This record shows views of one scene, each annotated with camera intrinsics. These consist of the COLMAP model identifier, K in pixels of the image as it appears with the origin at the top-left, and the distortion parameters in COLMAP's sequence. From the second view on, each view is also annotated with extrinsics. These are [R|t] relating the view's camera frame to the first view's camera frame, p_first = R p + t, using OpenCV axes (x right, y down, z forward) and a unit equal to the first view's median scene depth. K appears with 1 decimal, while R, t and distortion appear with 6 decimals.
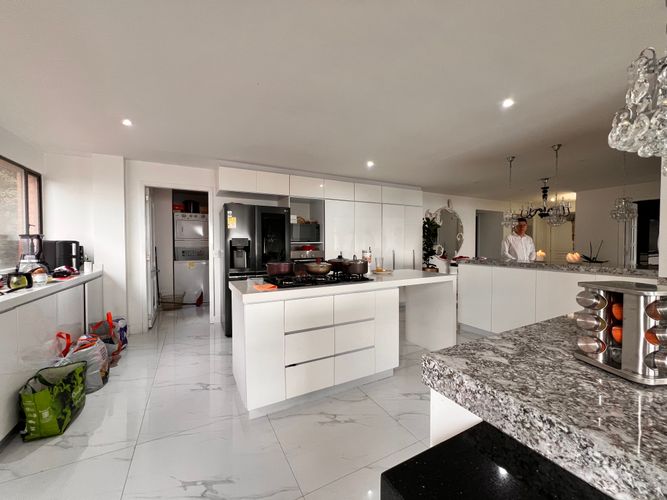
lens RADIAL K [[265.4, 0, 331.8], [0, 265.4, 247.8], [0, 0, 1]] dist [-0.002226, 0.000078]
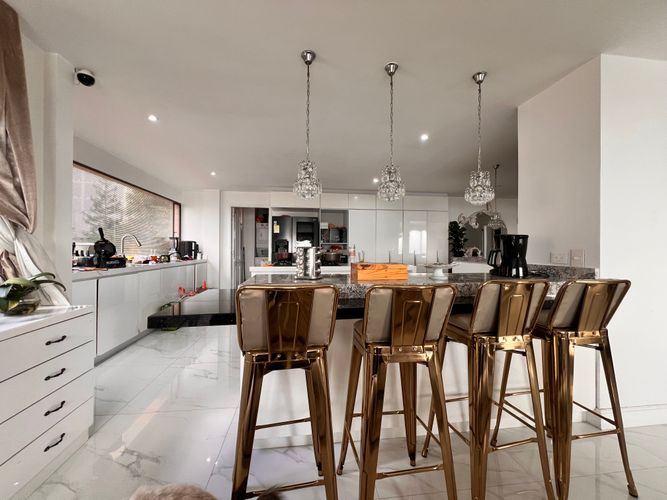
lens RADIAL K [[265.4, 0, 334.7], [0, 265.4, 249.4], [0, 0, 1]] dist [-0.002226, 0.000078]
pose [[0.939136, 0.006587, -0.343482, 0.419393], [-0.013322, 0.999762, -0.017253, 0.039241], [0.343286, 0.020779, 0.939001, -0.264317]]
